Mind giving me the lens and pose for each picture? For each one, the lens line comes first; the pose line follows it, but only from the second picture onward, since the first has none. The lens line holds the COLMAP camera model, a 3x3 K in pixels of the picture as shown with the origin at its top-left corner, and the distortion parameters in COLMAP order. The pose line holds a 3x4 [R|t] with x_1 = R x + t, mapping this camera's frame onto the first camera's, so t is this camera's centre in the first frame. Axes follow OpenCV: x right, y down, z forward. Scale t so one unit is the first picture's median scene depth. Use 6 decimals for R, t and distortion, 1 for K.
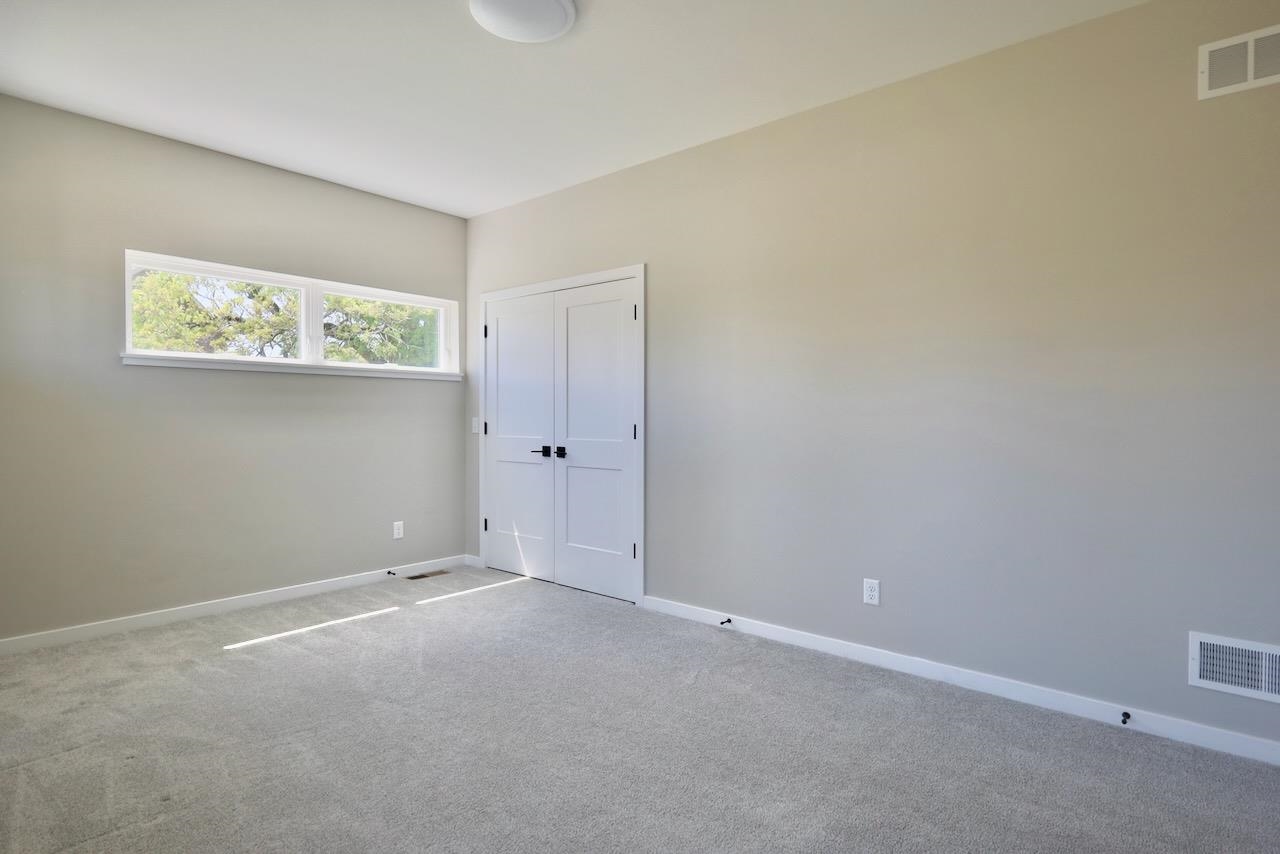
lens RADIAL K [[672.9, 0, 640.0], [0, 672.9, 427.0], [0, 0, 1]] dist [-0.001583, 0.000301]
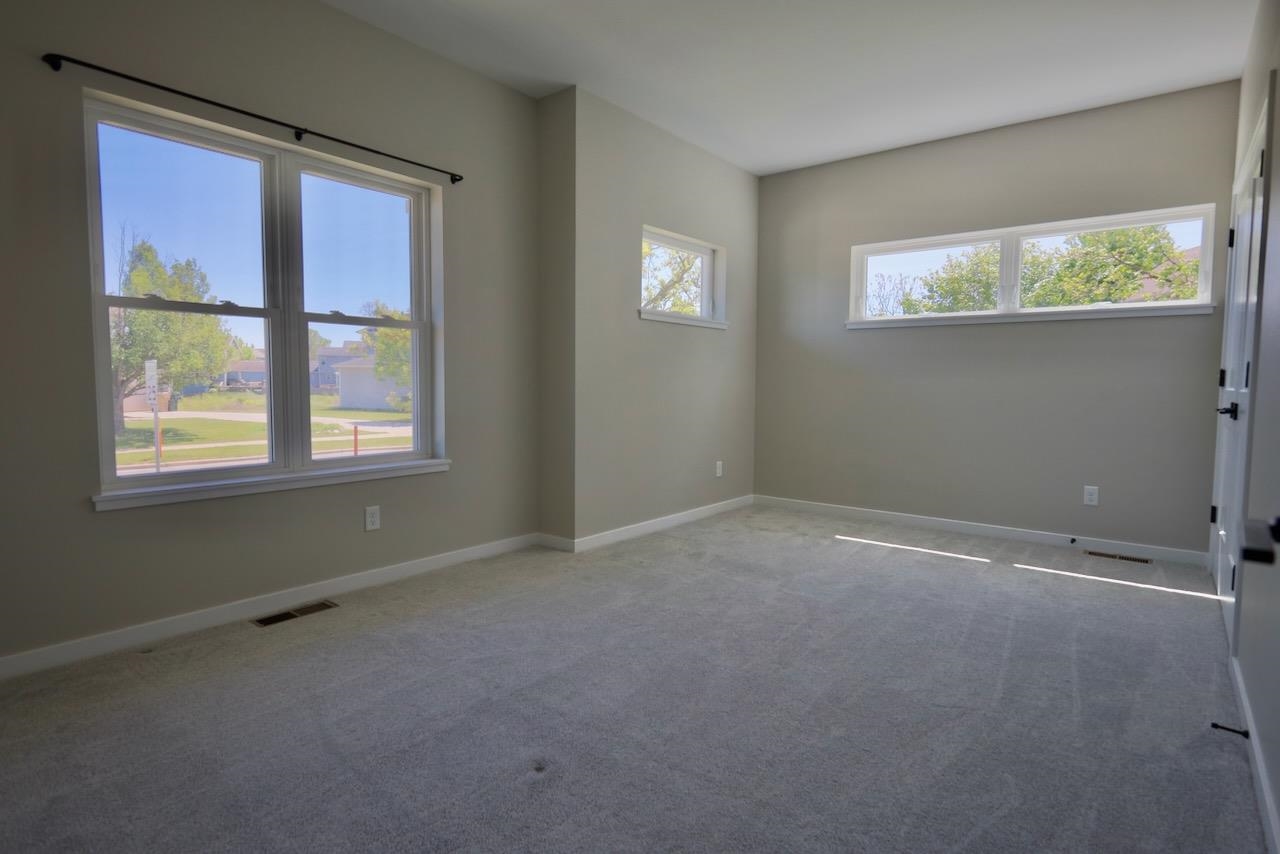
lens RADIAL K [[649.4, 0, 640.0], [0, 649.4, 427.0], [0, 0, 1]] dist [0.014992, -0.000137]
pose [[0.043620, 0.070582, -0.996552, 0.473040], [-0.026873, 0.997223, 0.069453, 0.023384], [0.998687, 0.023751, 0.045395, 0.401146]]
